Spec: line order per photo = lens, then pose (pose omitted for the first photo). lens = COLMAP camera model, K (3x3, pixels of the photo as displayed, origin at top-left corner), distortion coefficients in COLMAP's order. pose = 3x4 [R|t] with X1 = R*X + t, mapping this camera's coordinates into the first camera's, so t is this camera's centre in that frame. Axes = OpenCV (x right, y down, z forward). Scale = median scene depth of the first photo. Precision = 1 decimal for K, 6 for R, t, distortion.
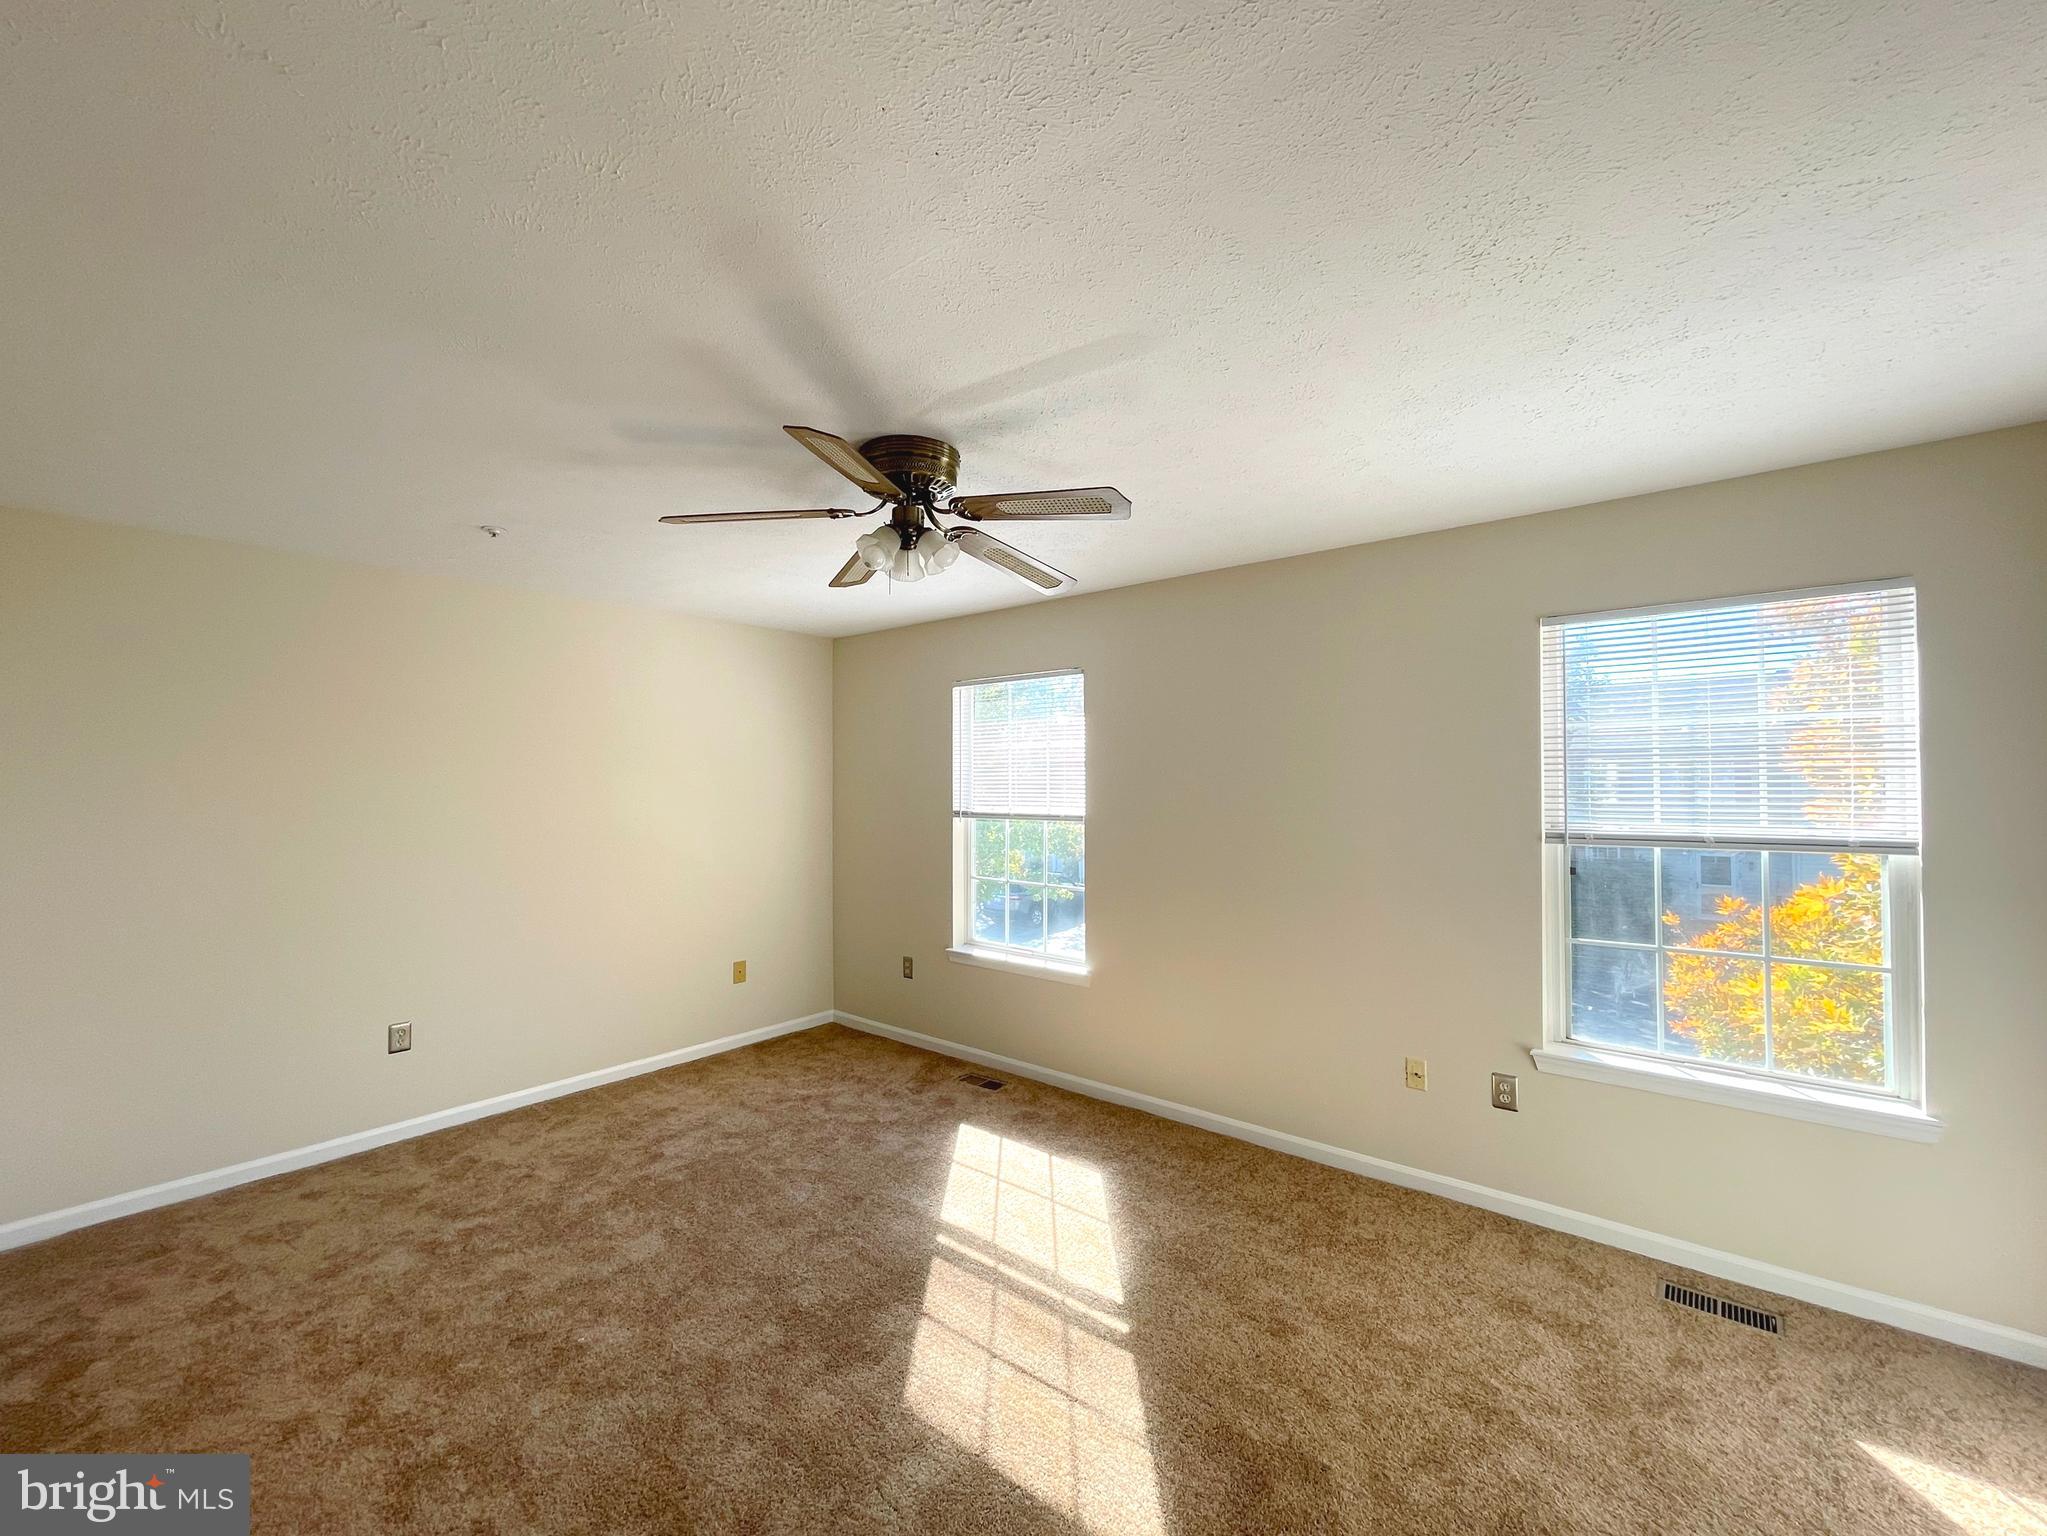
lens RADIAL K [[827.0, 0, 1016.9], [0, 827.0, 772.3], [0, 0, 1]] dist [0.003058, 0.000370]
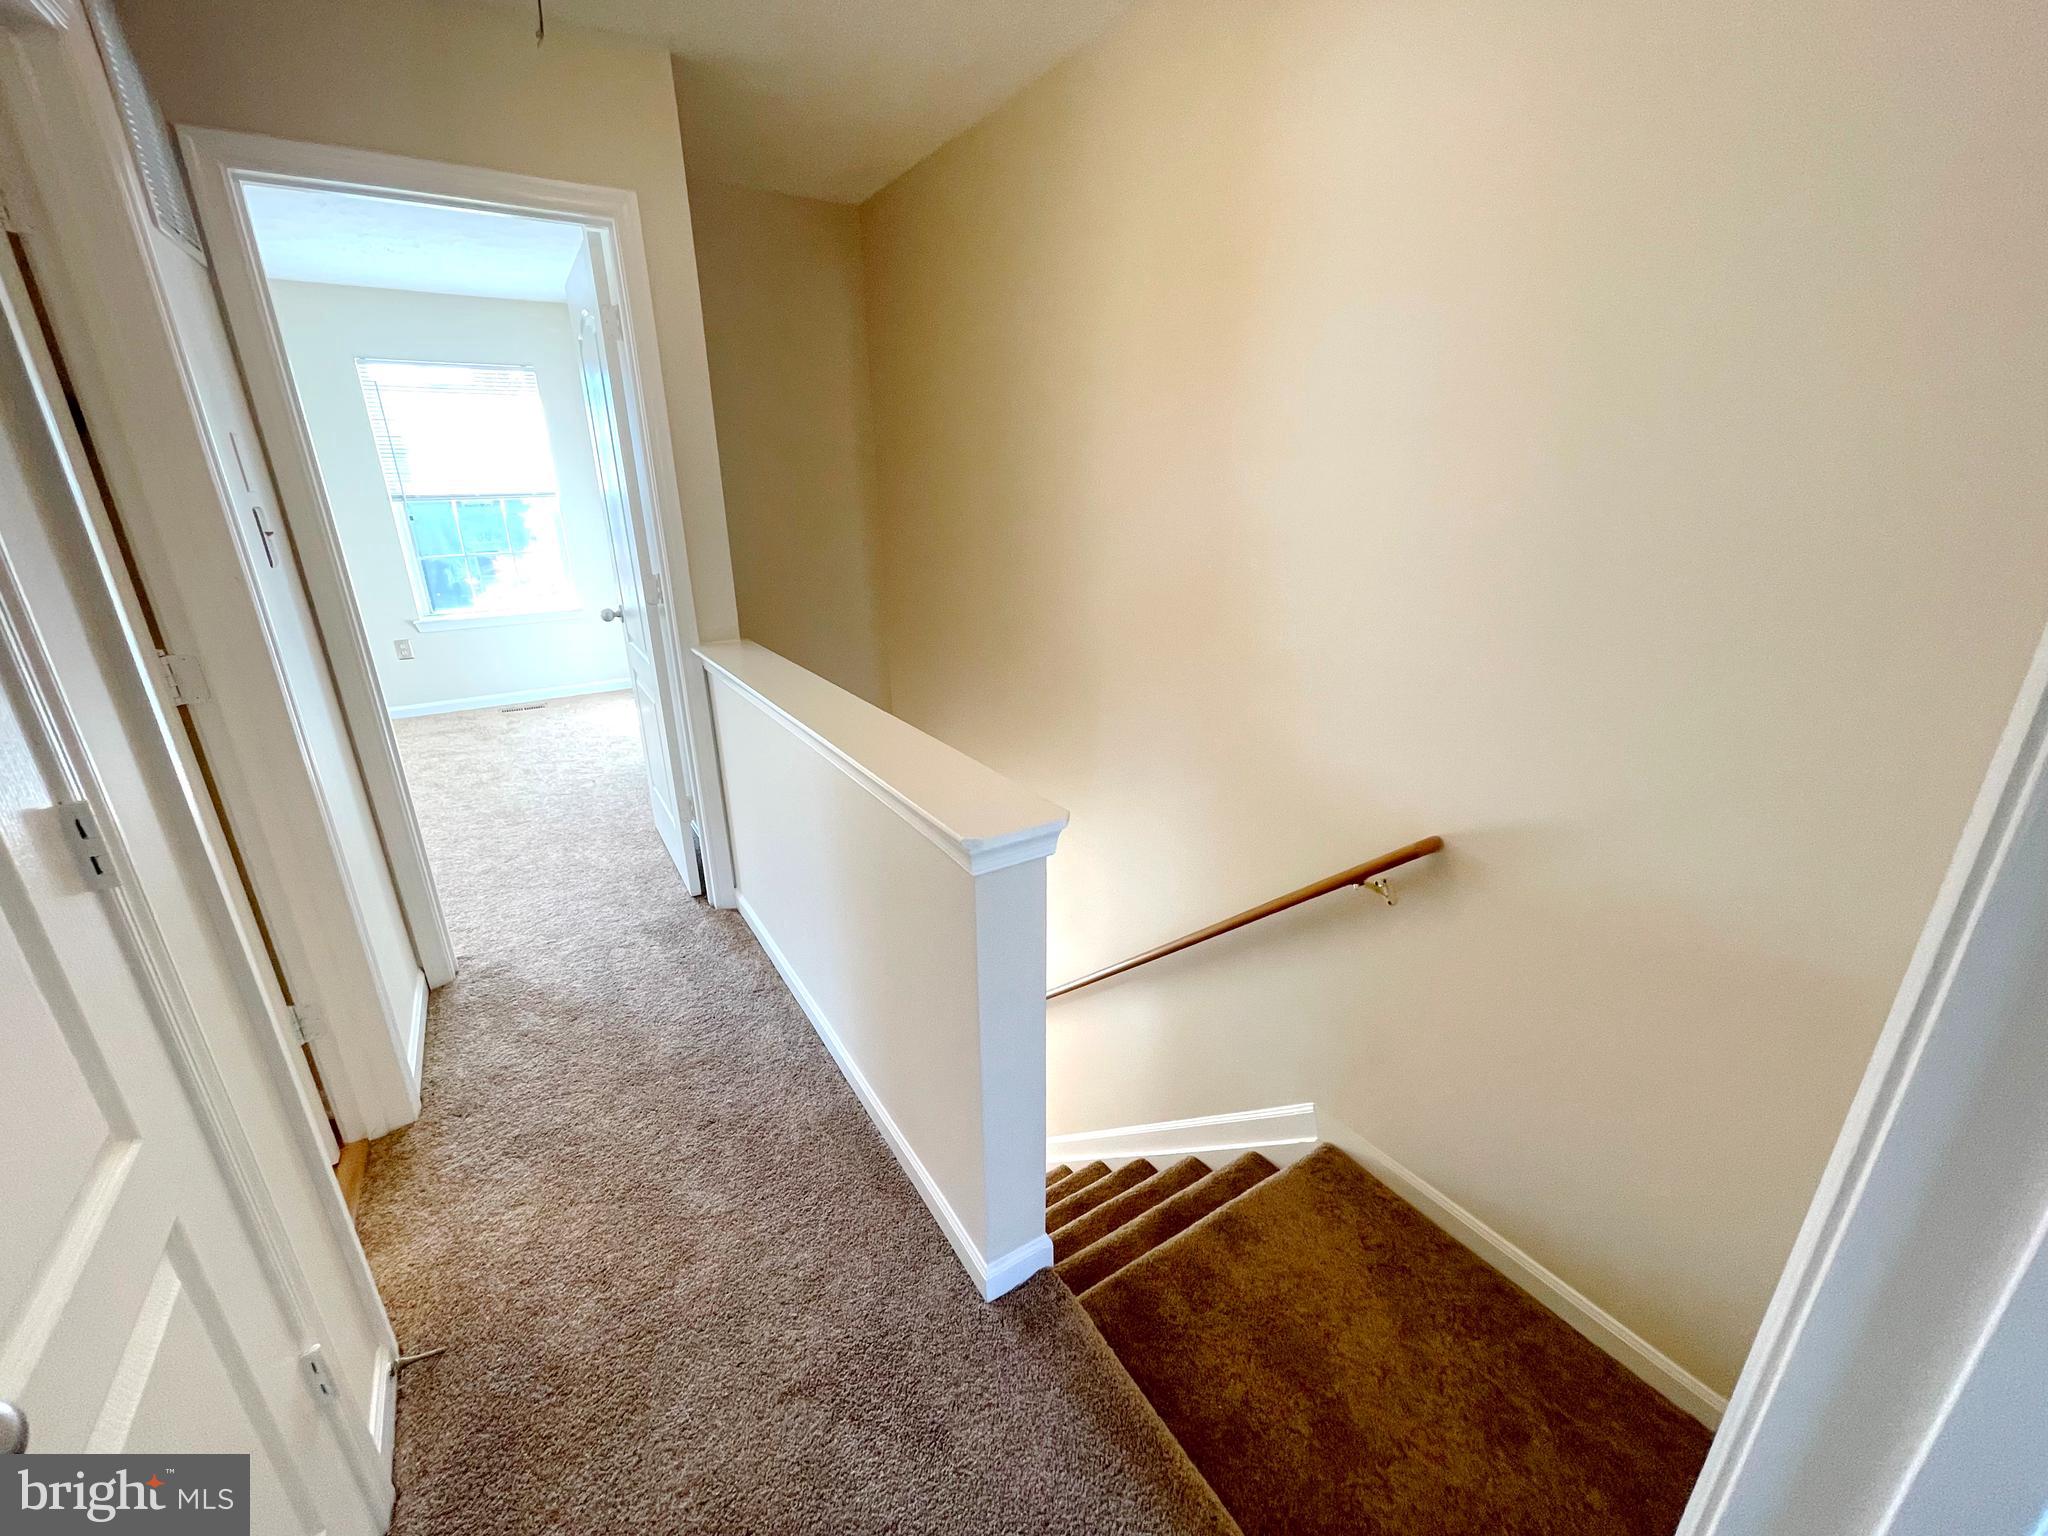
lens RADIAL K [[827.4, 0, 1015.4], [0, 827.4, 769.9], [0, 0, 1]] dist [0.003058, 0.000370]
pose [[0.312456, -0.315277, 0.896087, -0.715094], [-0.002816, 0.943005, 0.332766, 0.034967], [-0.949928, -0.106499, 0.293760, -0.841711]]
